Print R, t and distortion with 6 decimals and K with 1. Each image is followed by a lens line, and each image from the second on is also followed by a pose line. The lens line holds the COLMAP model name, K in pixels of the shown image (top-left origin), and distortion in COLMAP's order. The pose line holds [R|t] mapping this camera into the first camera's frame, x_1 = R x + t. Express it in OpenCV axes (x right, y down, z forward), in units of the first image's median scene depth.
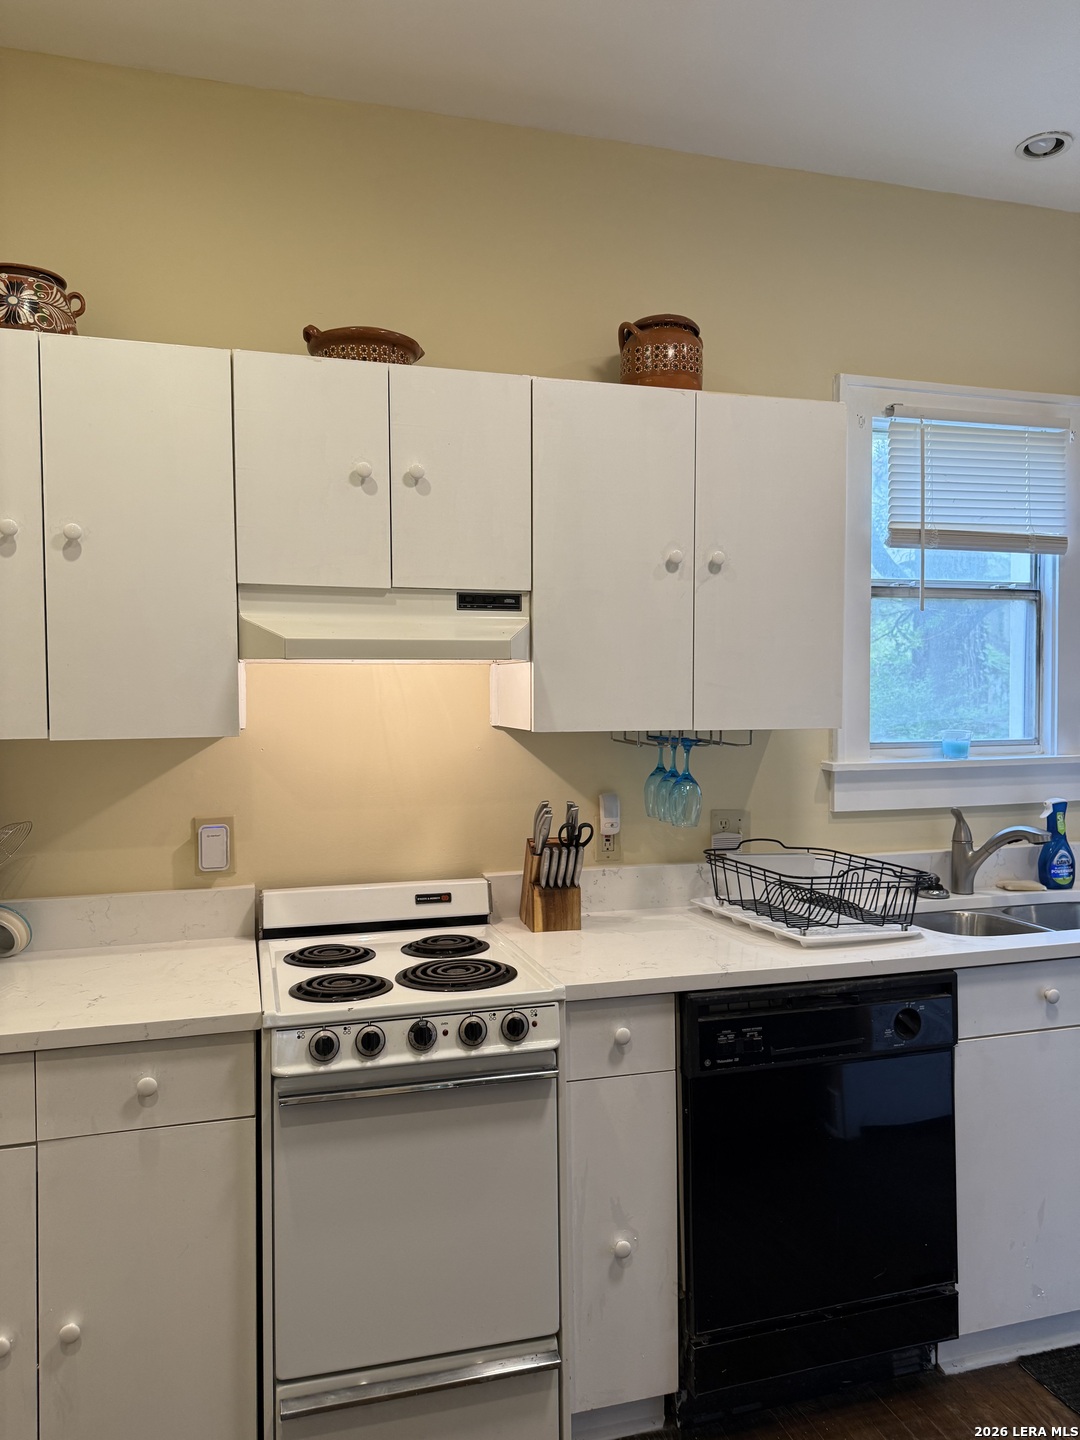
lens RADIAL K [[1009.2, 0, 535.7], [0, 1009.2, 726.1], [0, 0, 1]] dist [0.083982, -0.098443]
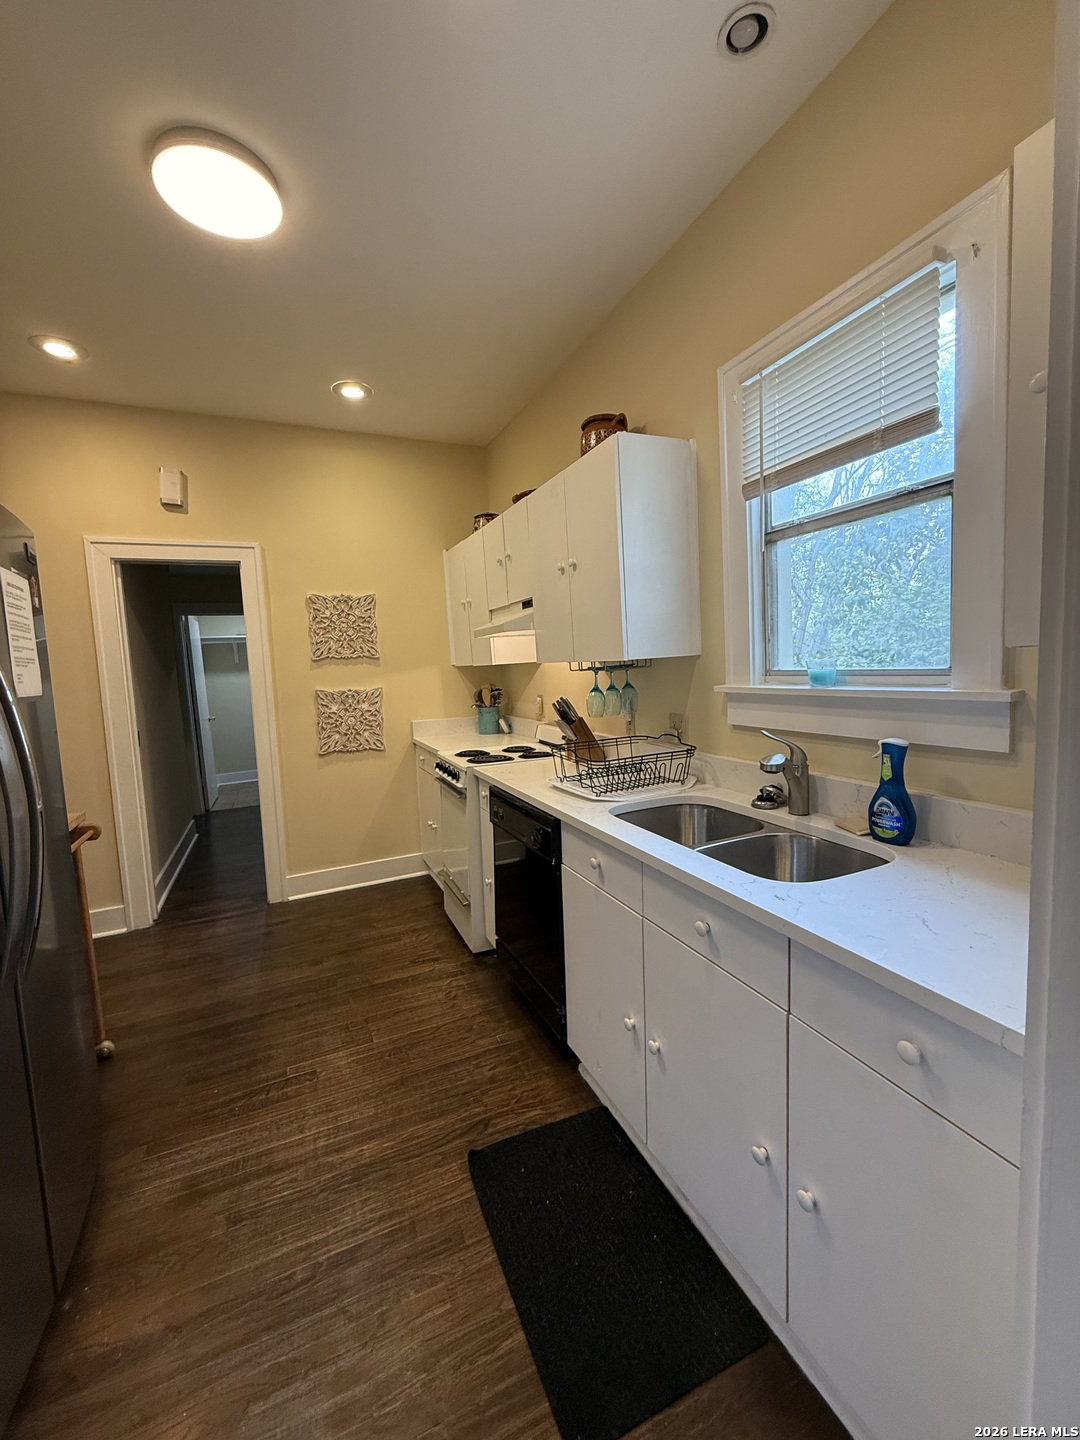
lens RADIAL K [[576.1, 0, 542.2], [0, 576.1, 713.0], [0, 0, 1]] dist [0.003386, -0.000439]
pose [[0.144327, 0.089596, -0.985465, 1.181143], [0.021473, 0.995374, 0.093641, -0.002966], [0.989297, -0.034676, 0.141736, 0.808895]]
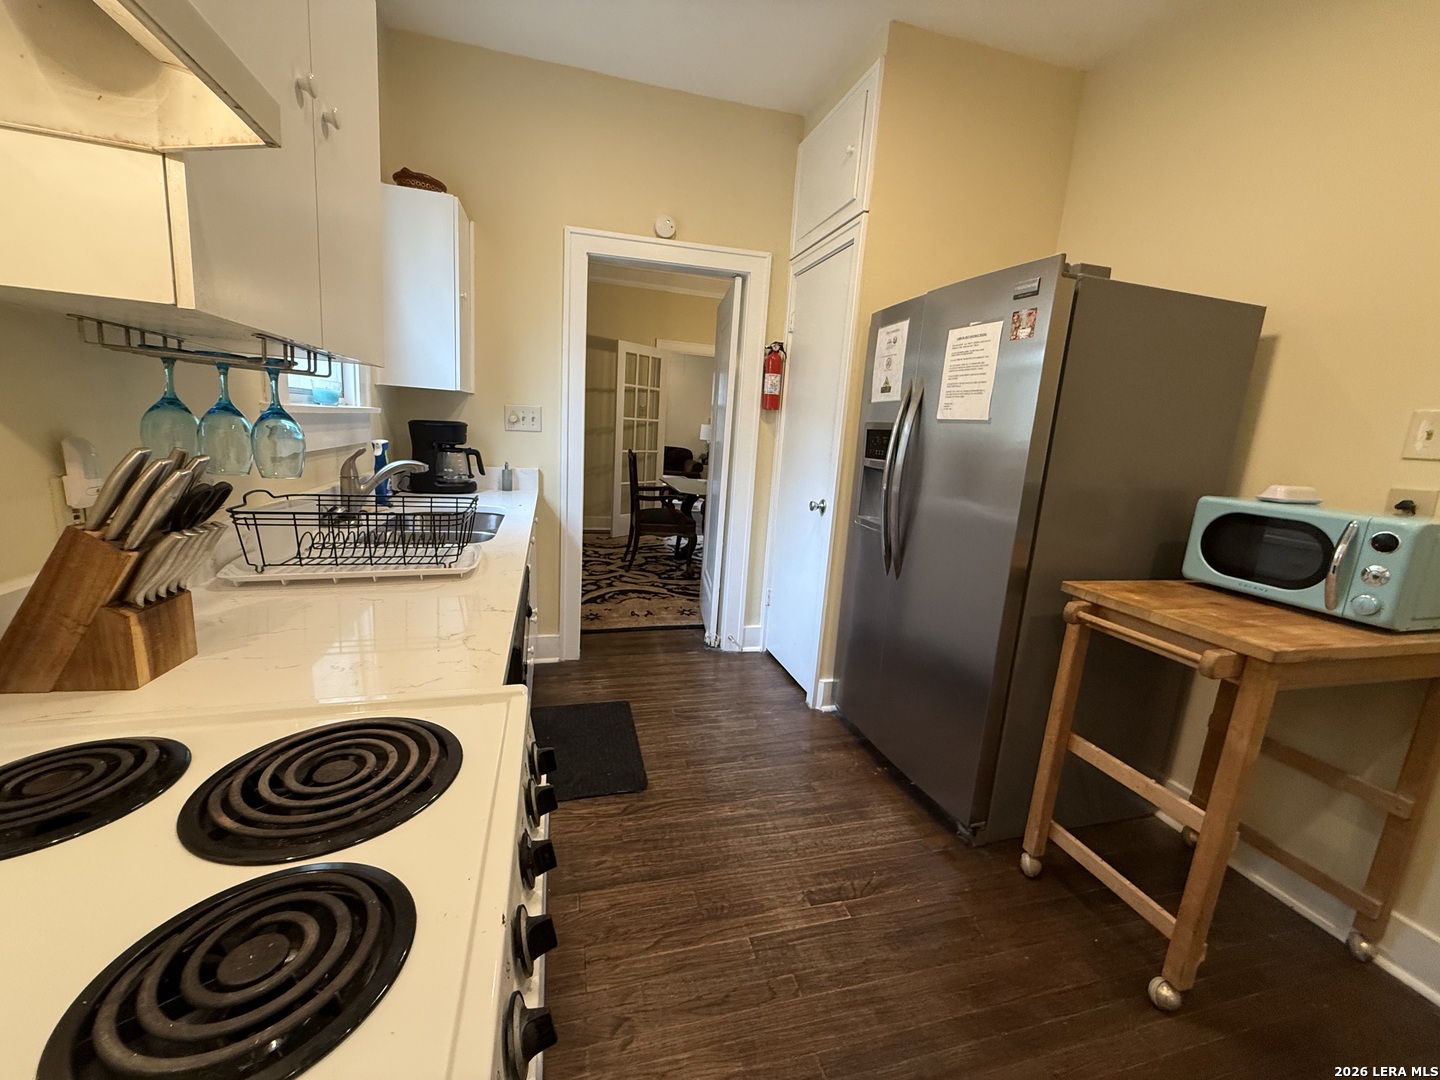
lens RADIAL K [[576.1, 0, 714.8], [0, 576.1, 538.5], [0, 0, 1]] dist [0.003386, -0.000439]
pose [[0.011320, -0.181197, 0.983382, -0.301862], [-0.039729, 0.982587, 0.181507, 0.054773], [-0.999146, -0.041123, 0.003925, 0.705466]]
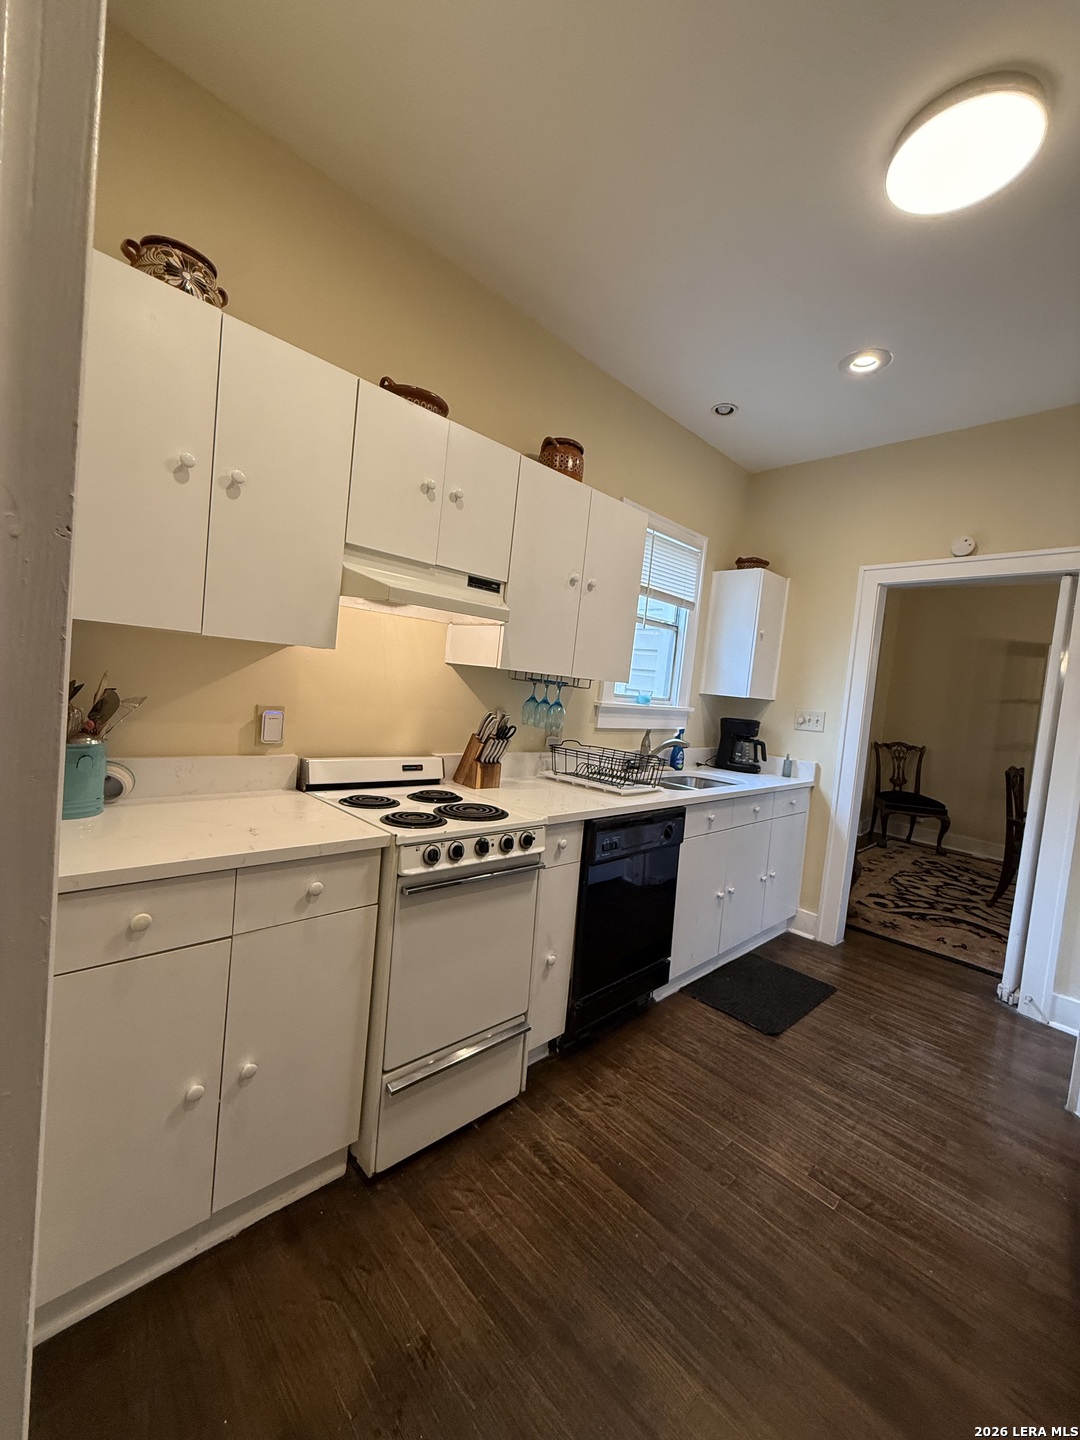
lens RADIAL K [[576.1, 0, 544.2], [0, 576.1, 714.5], [0, 0, 1]] dist [0.003386, -0.000439]
pose [[0.877831, 0.066062, 0.474393, -0.368441], [-0.090060, 0.995542, 0.028014, 0.046587], [-0.470428, -0.067316, 0.879867, 0.126257]]
